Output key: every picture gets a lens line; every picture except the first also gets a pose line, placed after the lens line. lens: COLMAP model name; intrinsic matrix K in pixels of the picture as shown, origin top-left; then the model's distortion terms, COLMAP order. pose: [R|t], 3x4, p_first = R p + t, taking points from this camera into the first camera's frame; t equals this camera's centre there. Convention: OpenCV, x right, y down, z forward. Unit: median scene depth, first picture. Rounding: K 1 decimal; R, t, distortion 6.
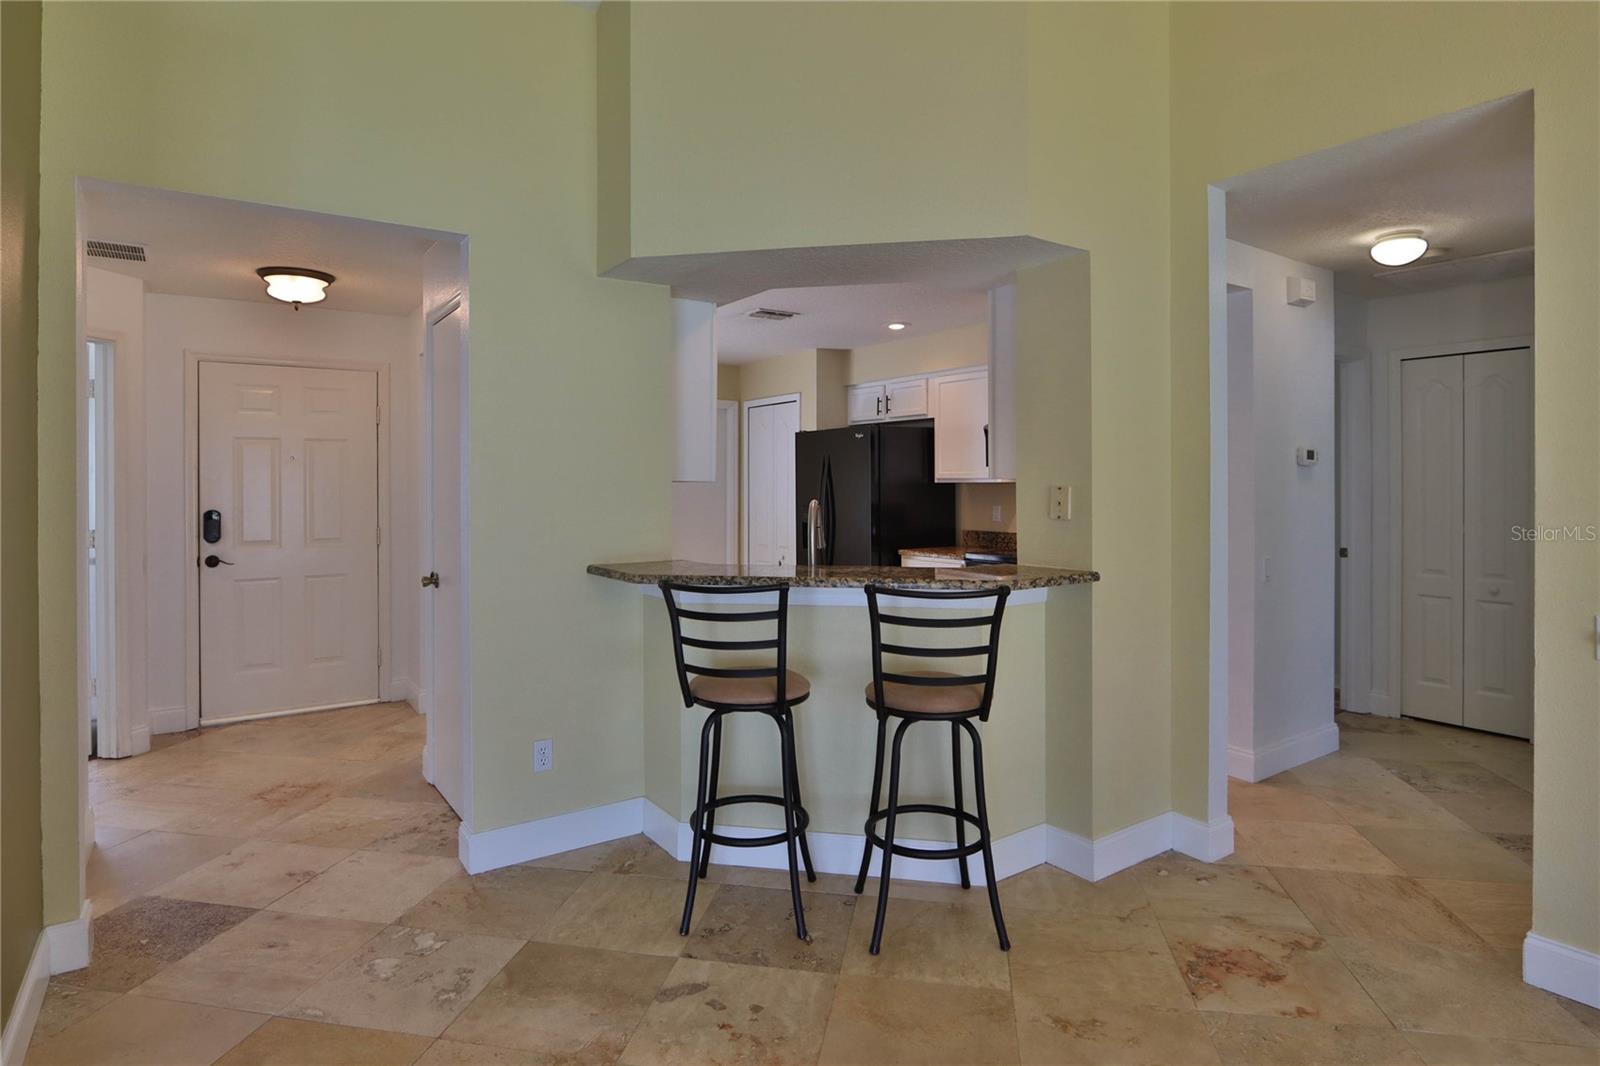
lens RADIAL K [[861.4, 0, 787.8], [0, 861.4, 482.0], [0, 0, 1]] dist [-0.014263, 0.001285]
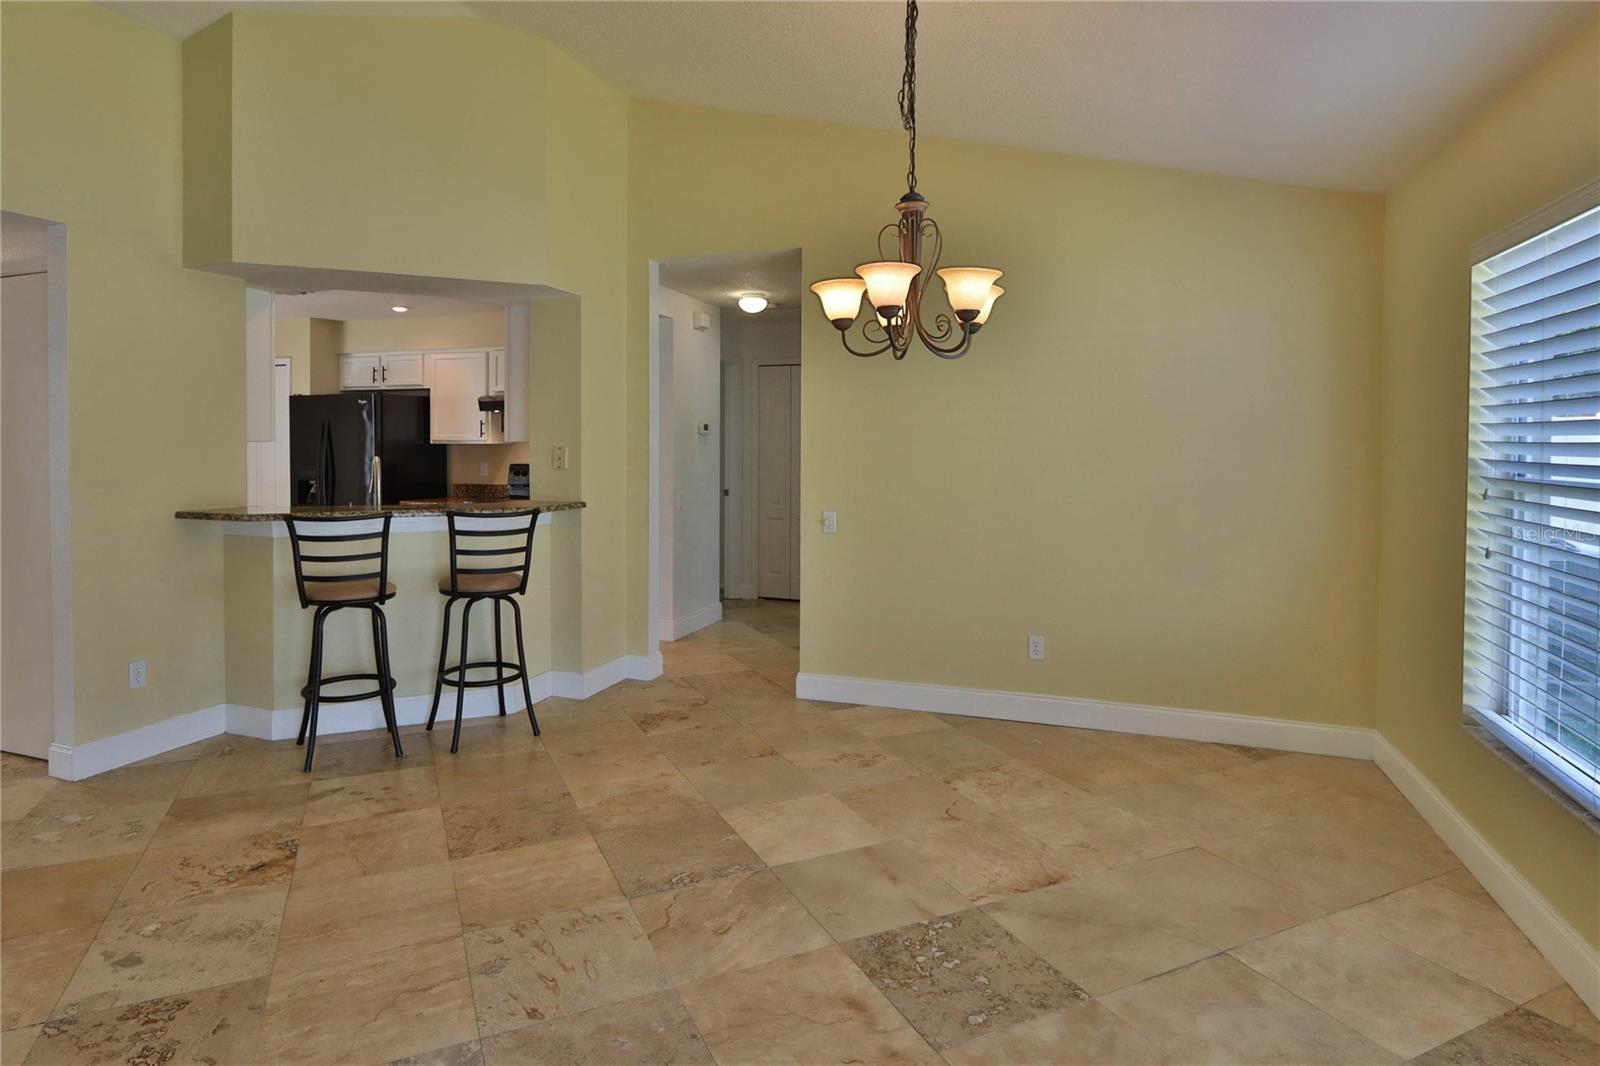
lens RADIAL K [[861.4, 0, 787.8], [0, 861.4, 482.0], [0, 0, 1]] dist [-0.014263, 0.001285]
pose [[0.805934, -0.018866, 0.591705, -0.266162], [-0.007424, 0.999091, 0.041966, 0.000332], [-0.591959, -0.038215, 0.805062, -0.475140]]
